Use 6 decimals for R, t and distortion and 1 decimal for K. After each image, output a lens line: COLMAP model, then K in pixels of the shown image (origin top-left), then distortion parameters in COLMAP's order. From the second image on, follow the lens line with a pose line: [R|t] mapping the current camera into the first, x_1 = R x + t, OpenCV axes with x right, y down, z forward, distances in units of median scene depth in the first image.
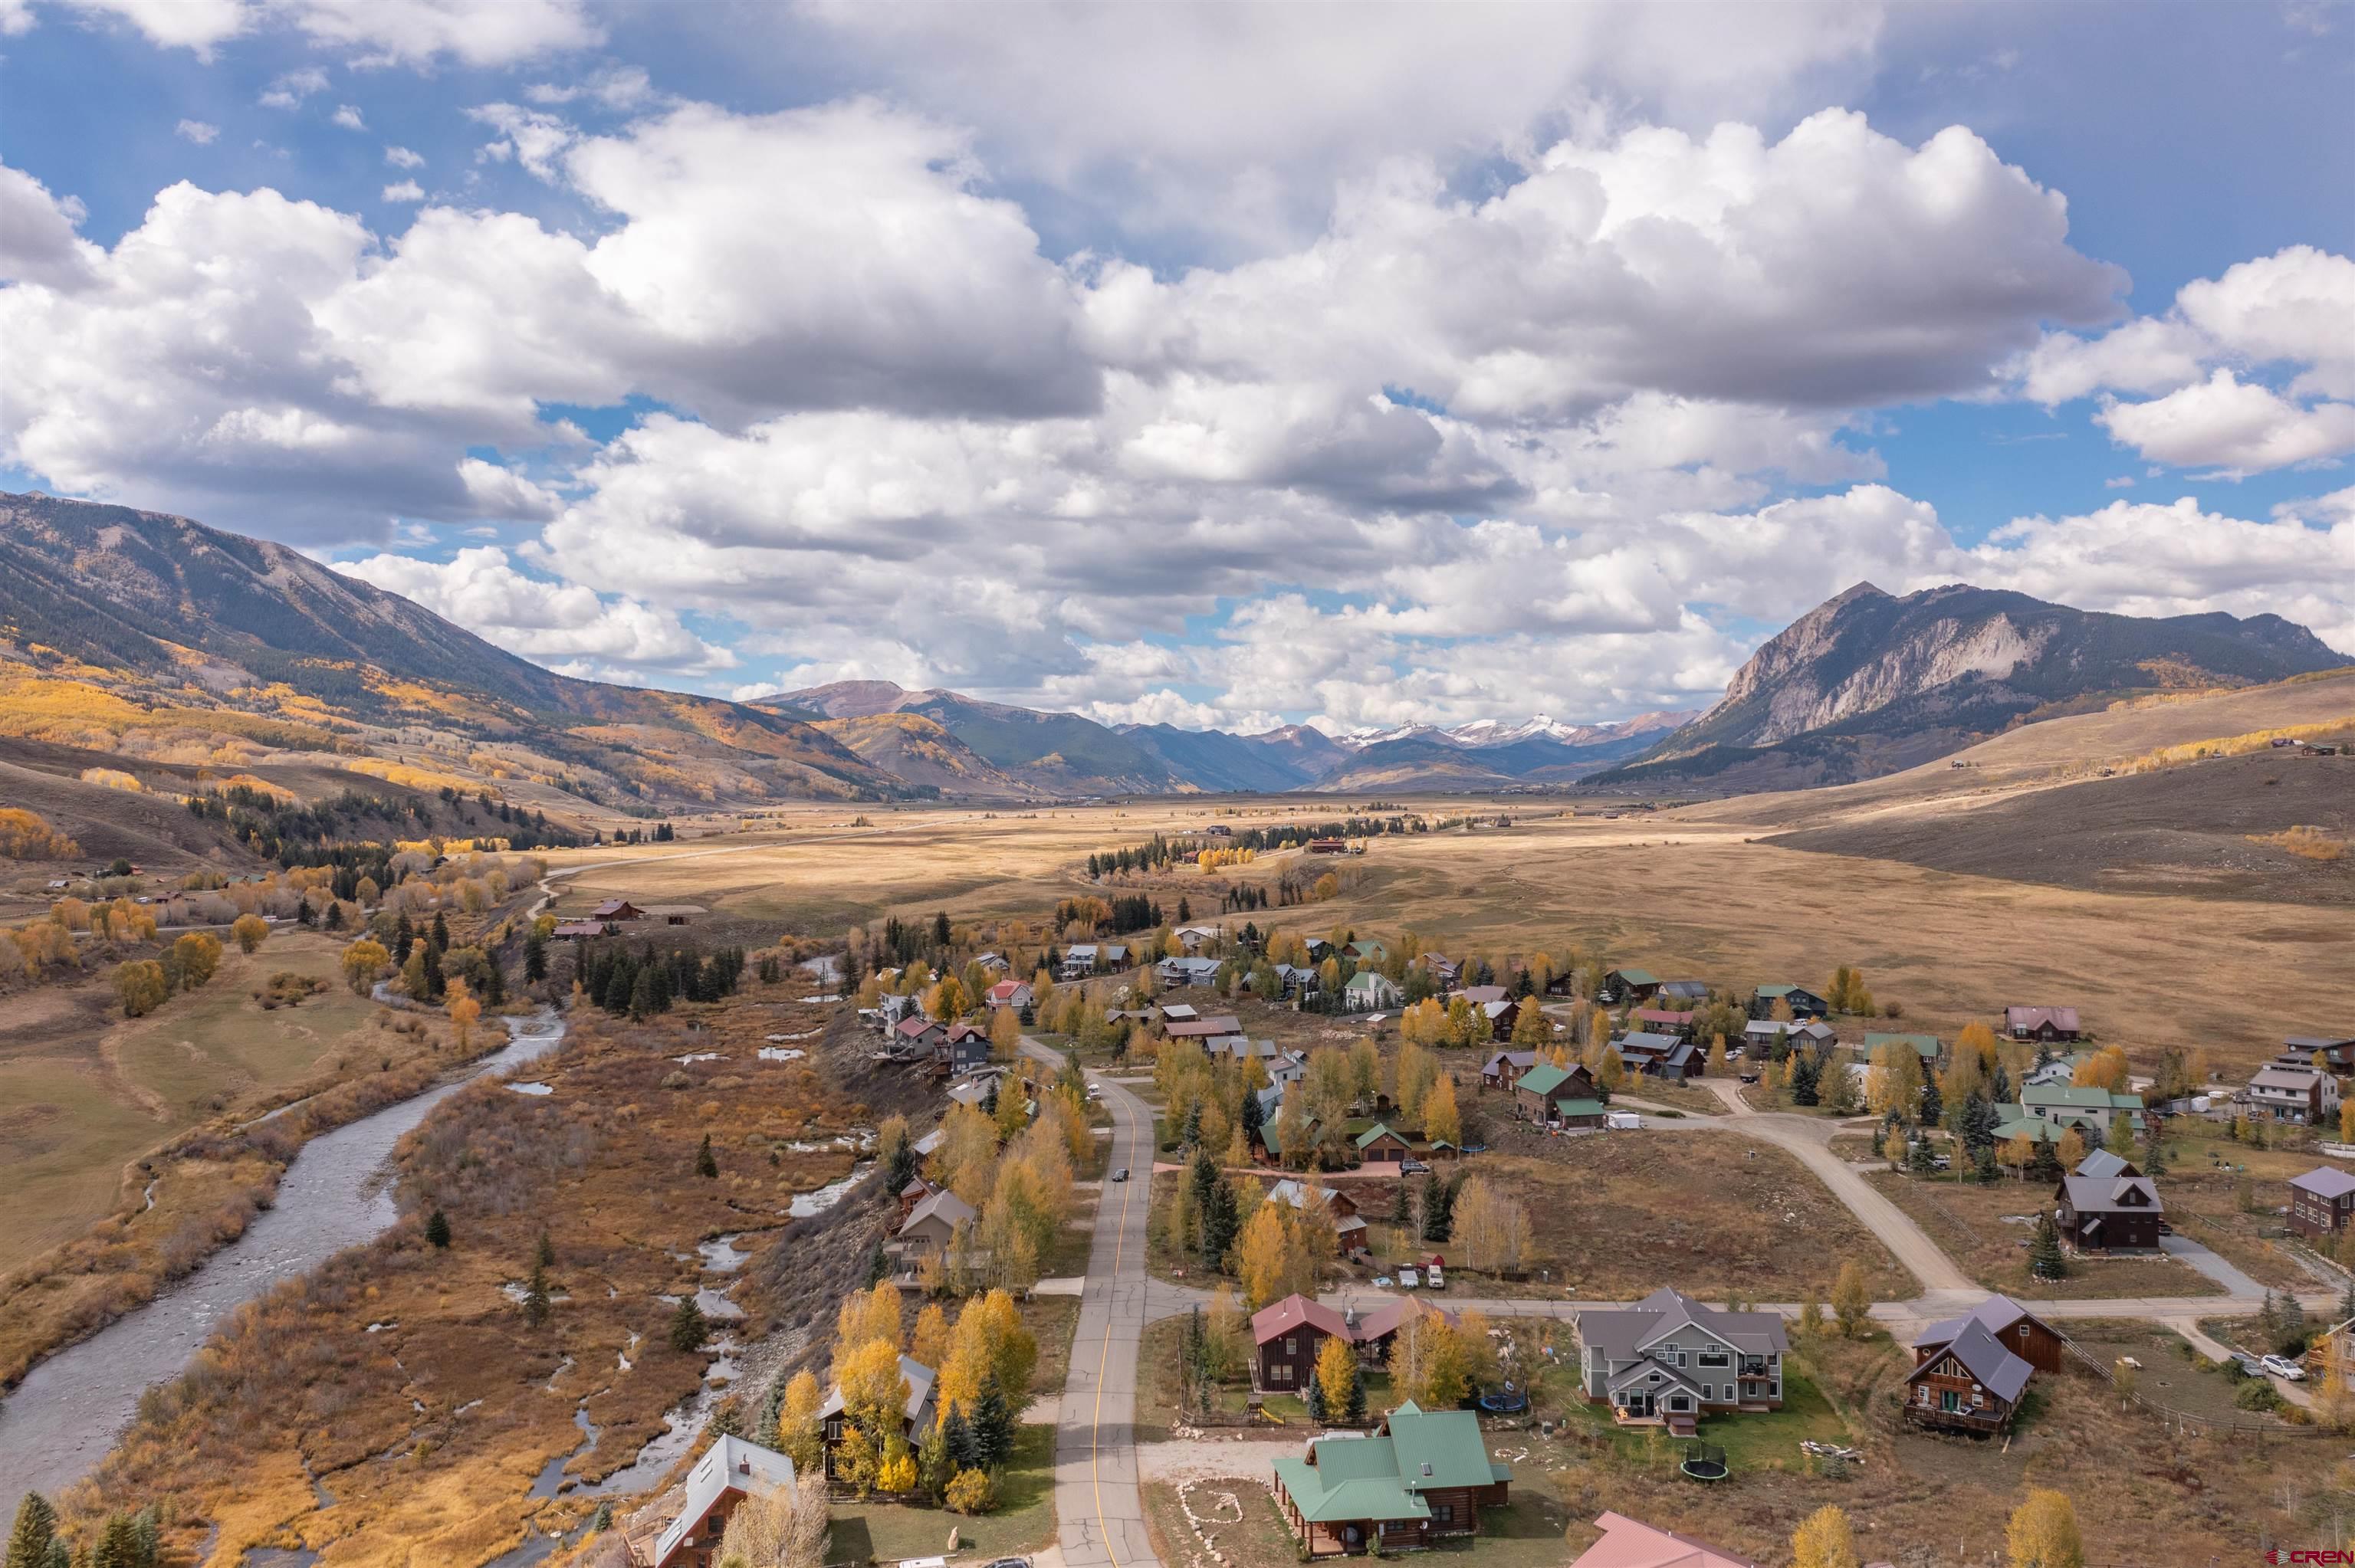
lens RADIAL K [[1868.2, 0, 1173.2], [0, 1868.2, 790.4], [0, 0, 1]] dist [-0.005626, 0.000798]
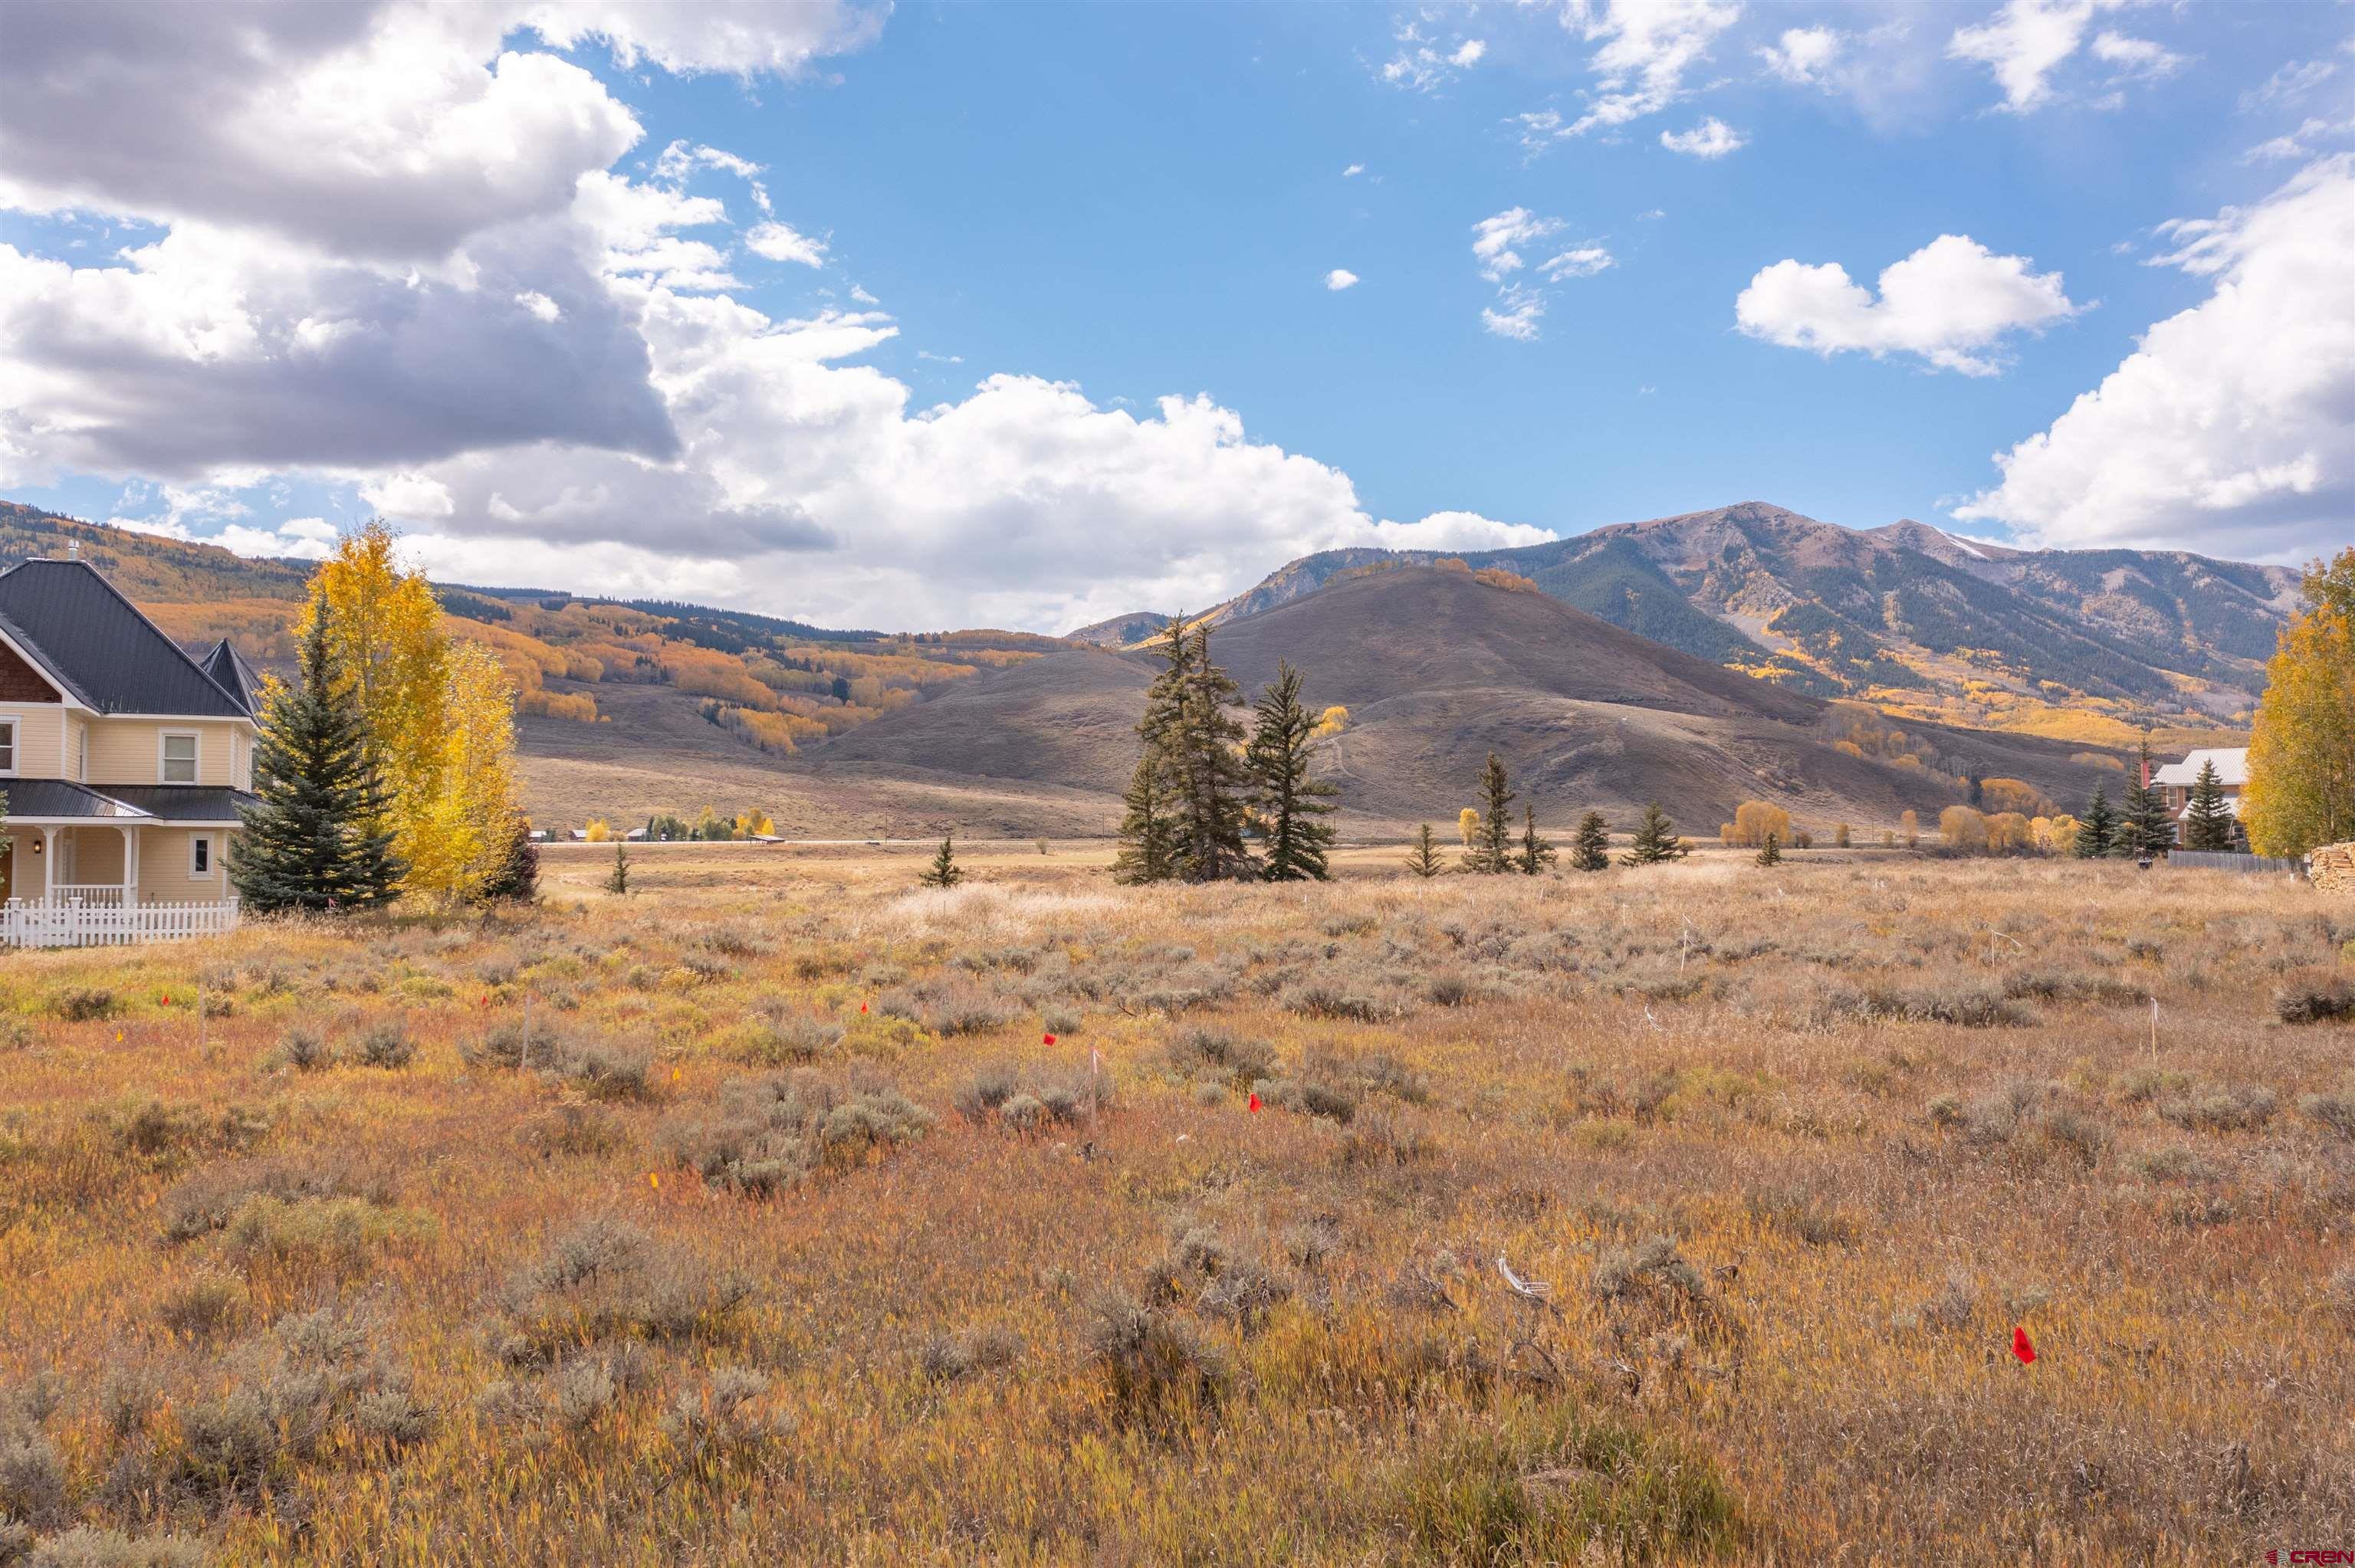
lens RADIAL K [[1868.2, 0, 1169.2], [0, 1868.2, 773.9], [0, 0, 1]] dist [-0.005626, 0.000798]
pose [[0.545897, -0.036987, -0.837036, 0.050930], [0.004395, 0.999138, -0.041284, 0.074611], [0.837841, 0.018858, 0.545588, -0.031705]]
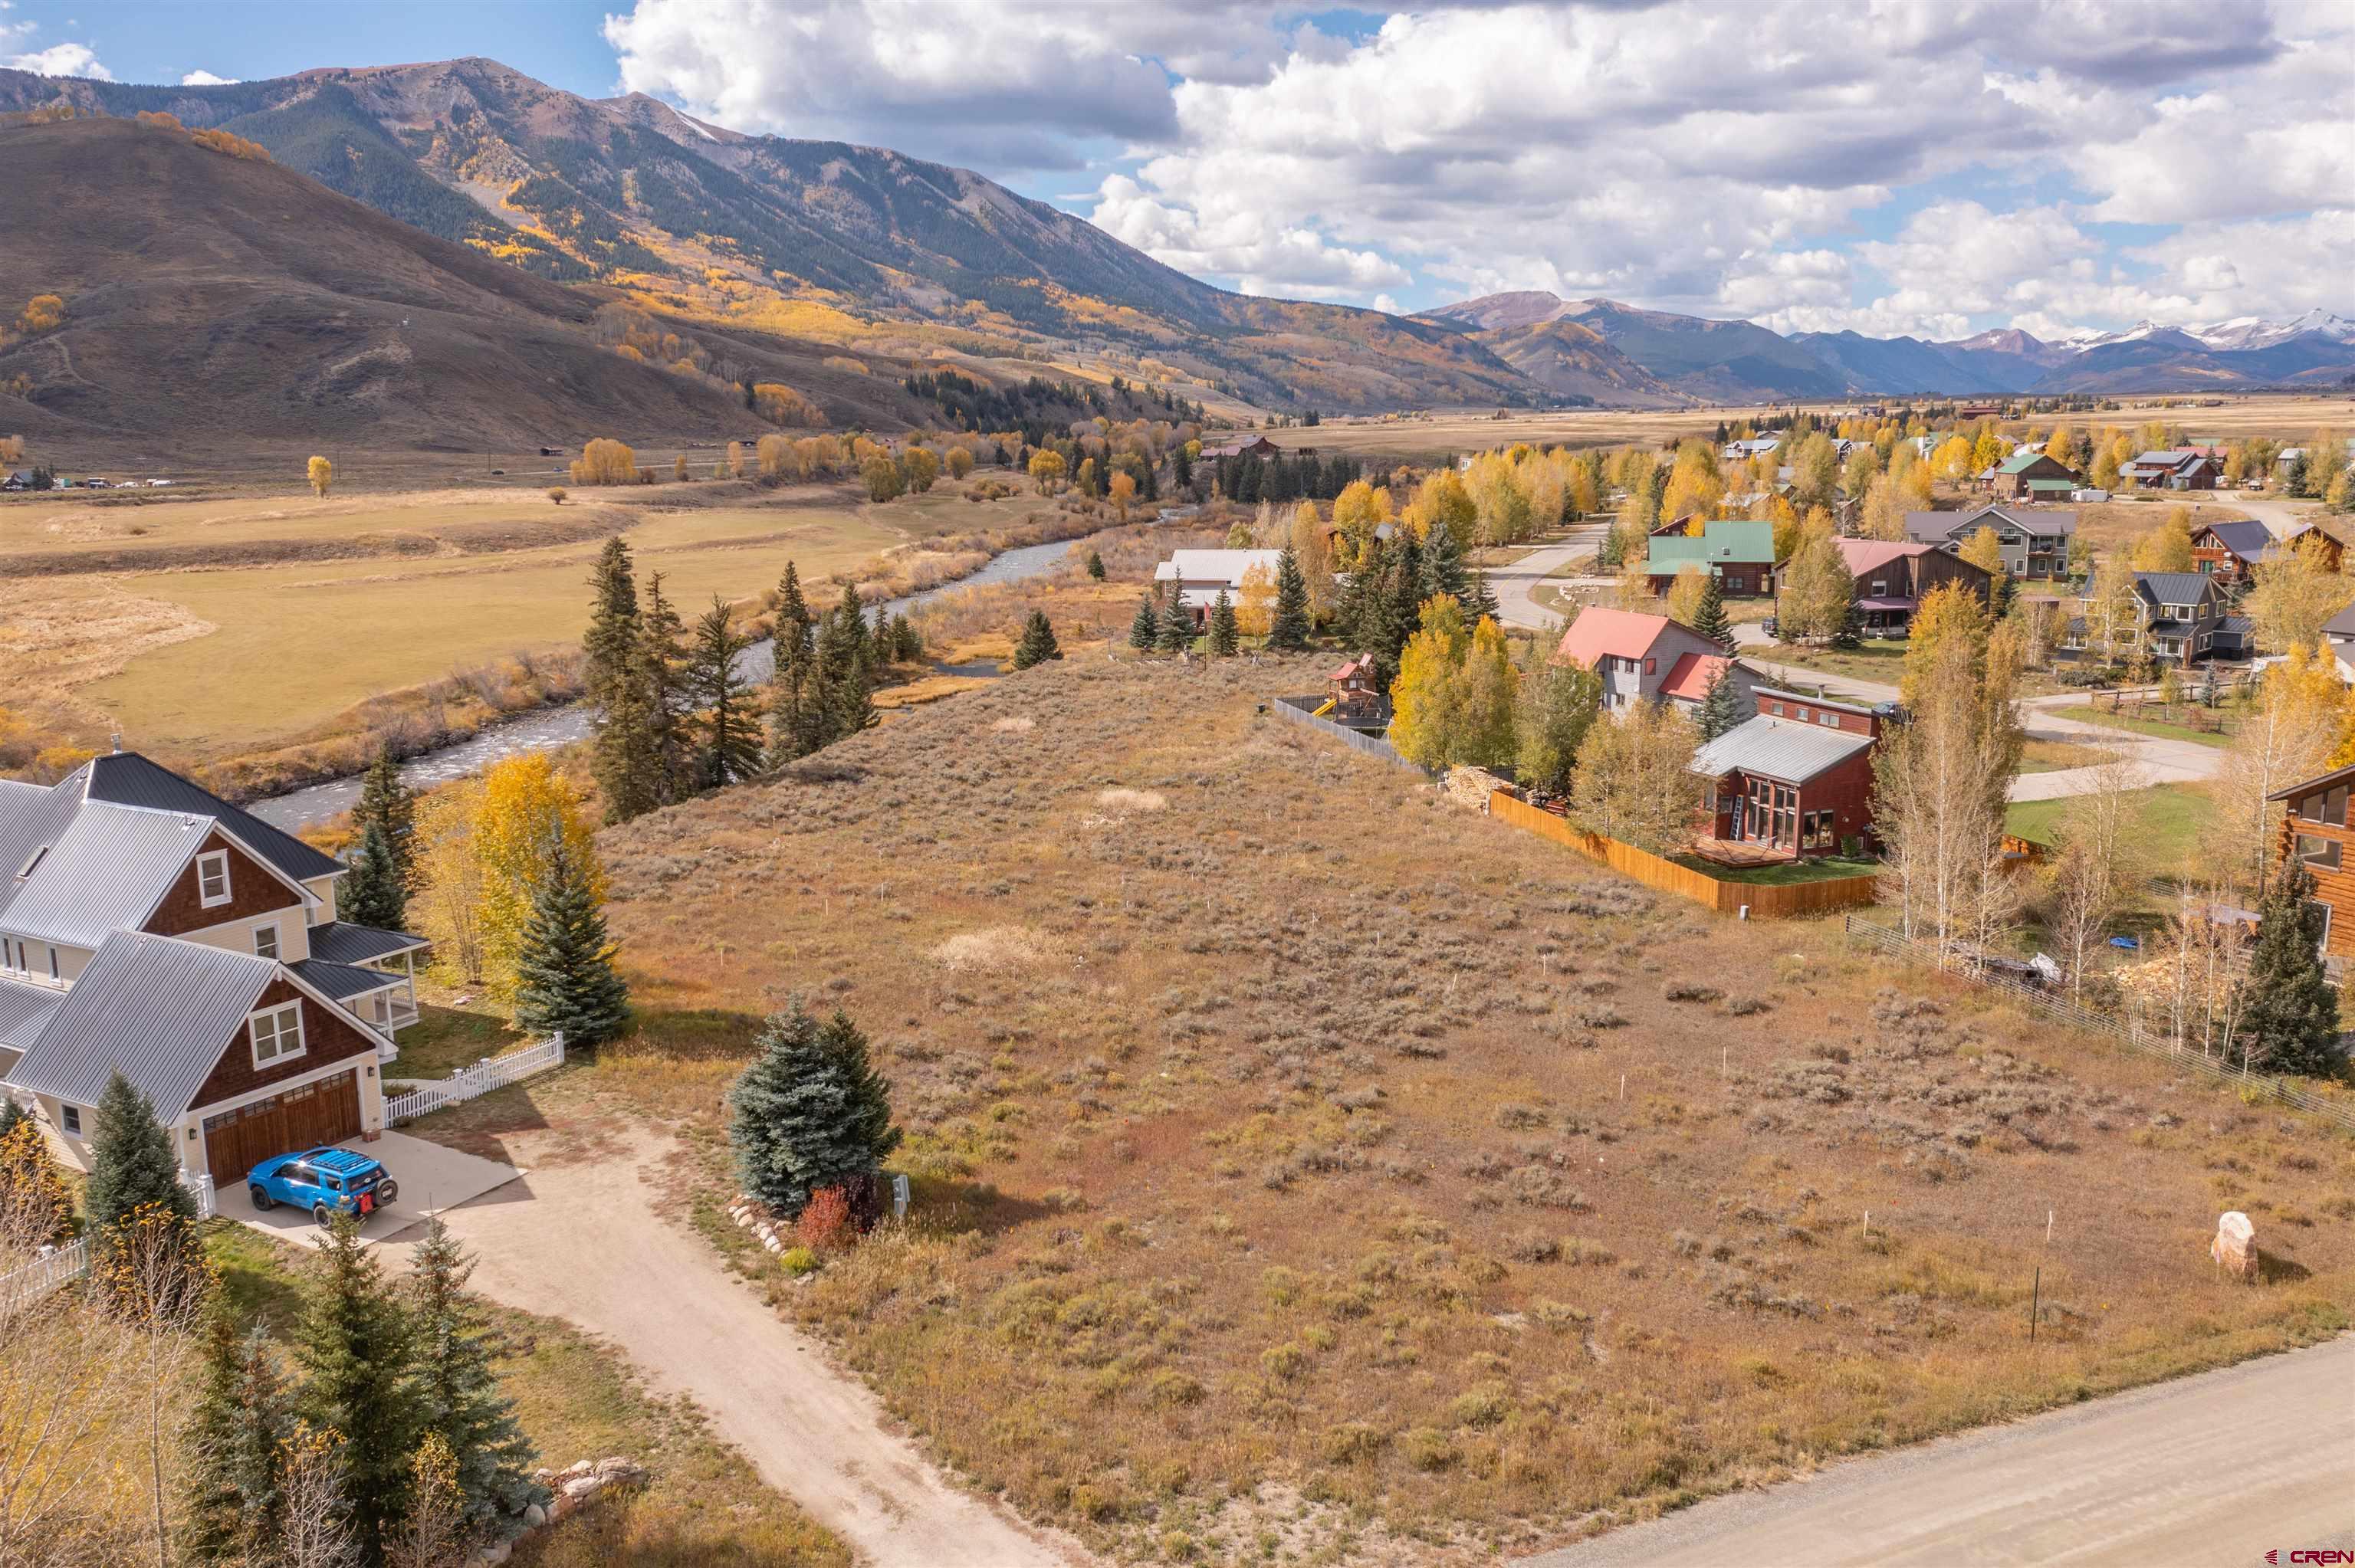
lens RADIAL K [[1868.2, 0, 1178.2], [0, 1868.2, 787.1], [0, 0, 1]] dist [-0.005626, 0.000798]
pose [[0.942001, 0.053304, -0.331350, 0.042394], [0.013027, 0.980755, 0.194809, 0.048764], [0.335357, -0.187827, 0.923178, -0.091390]]
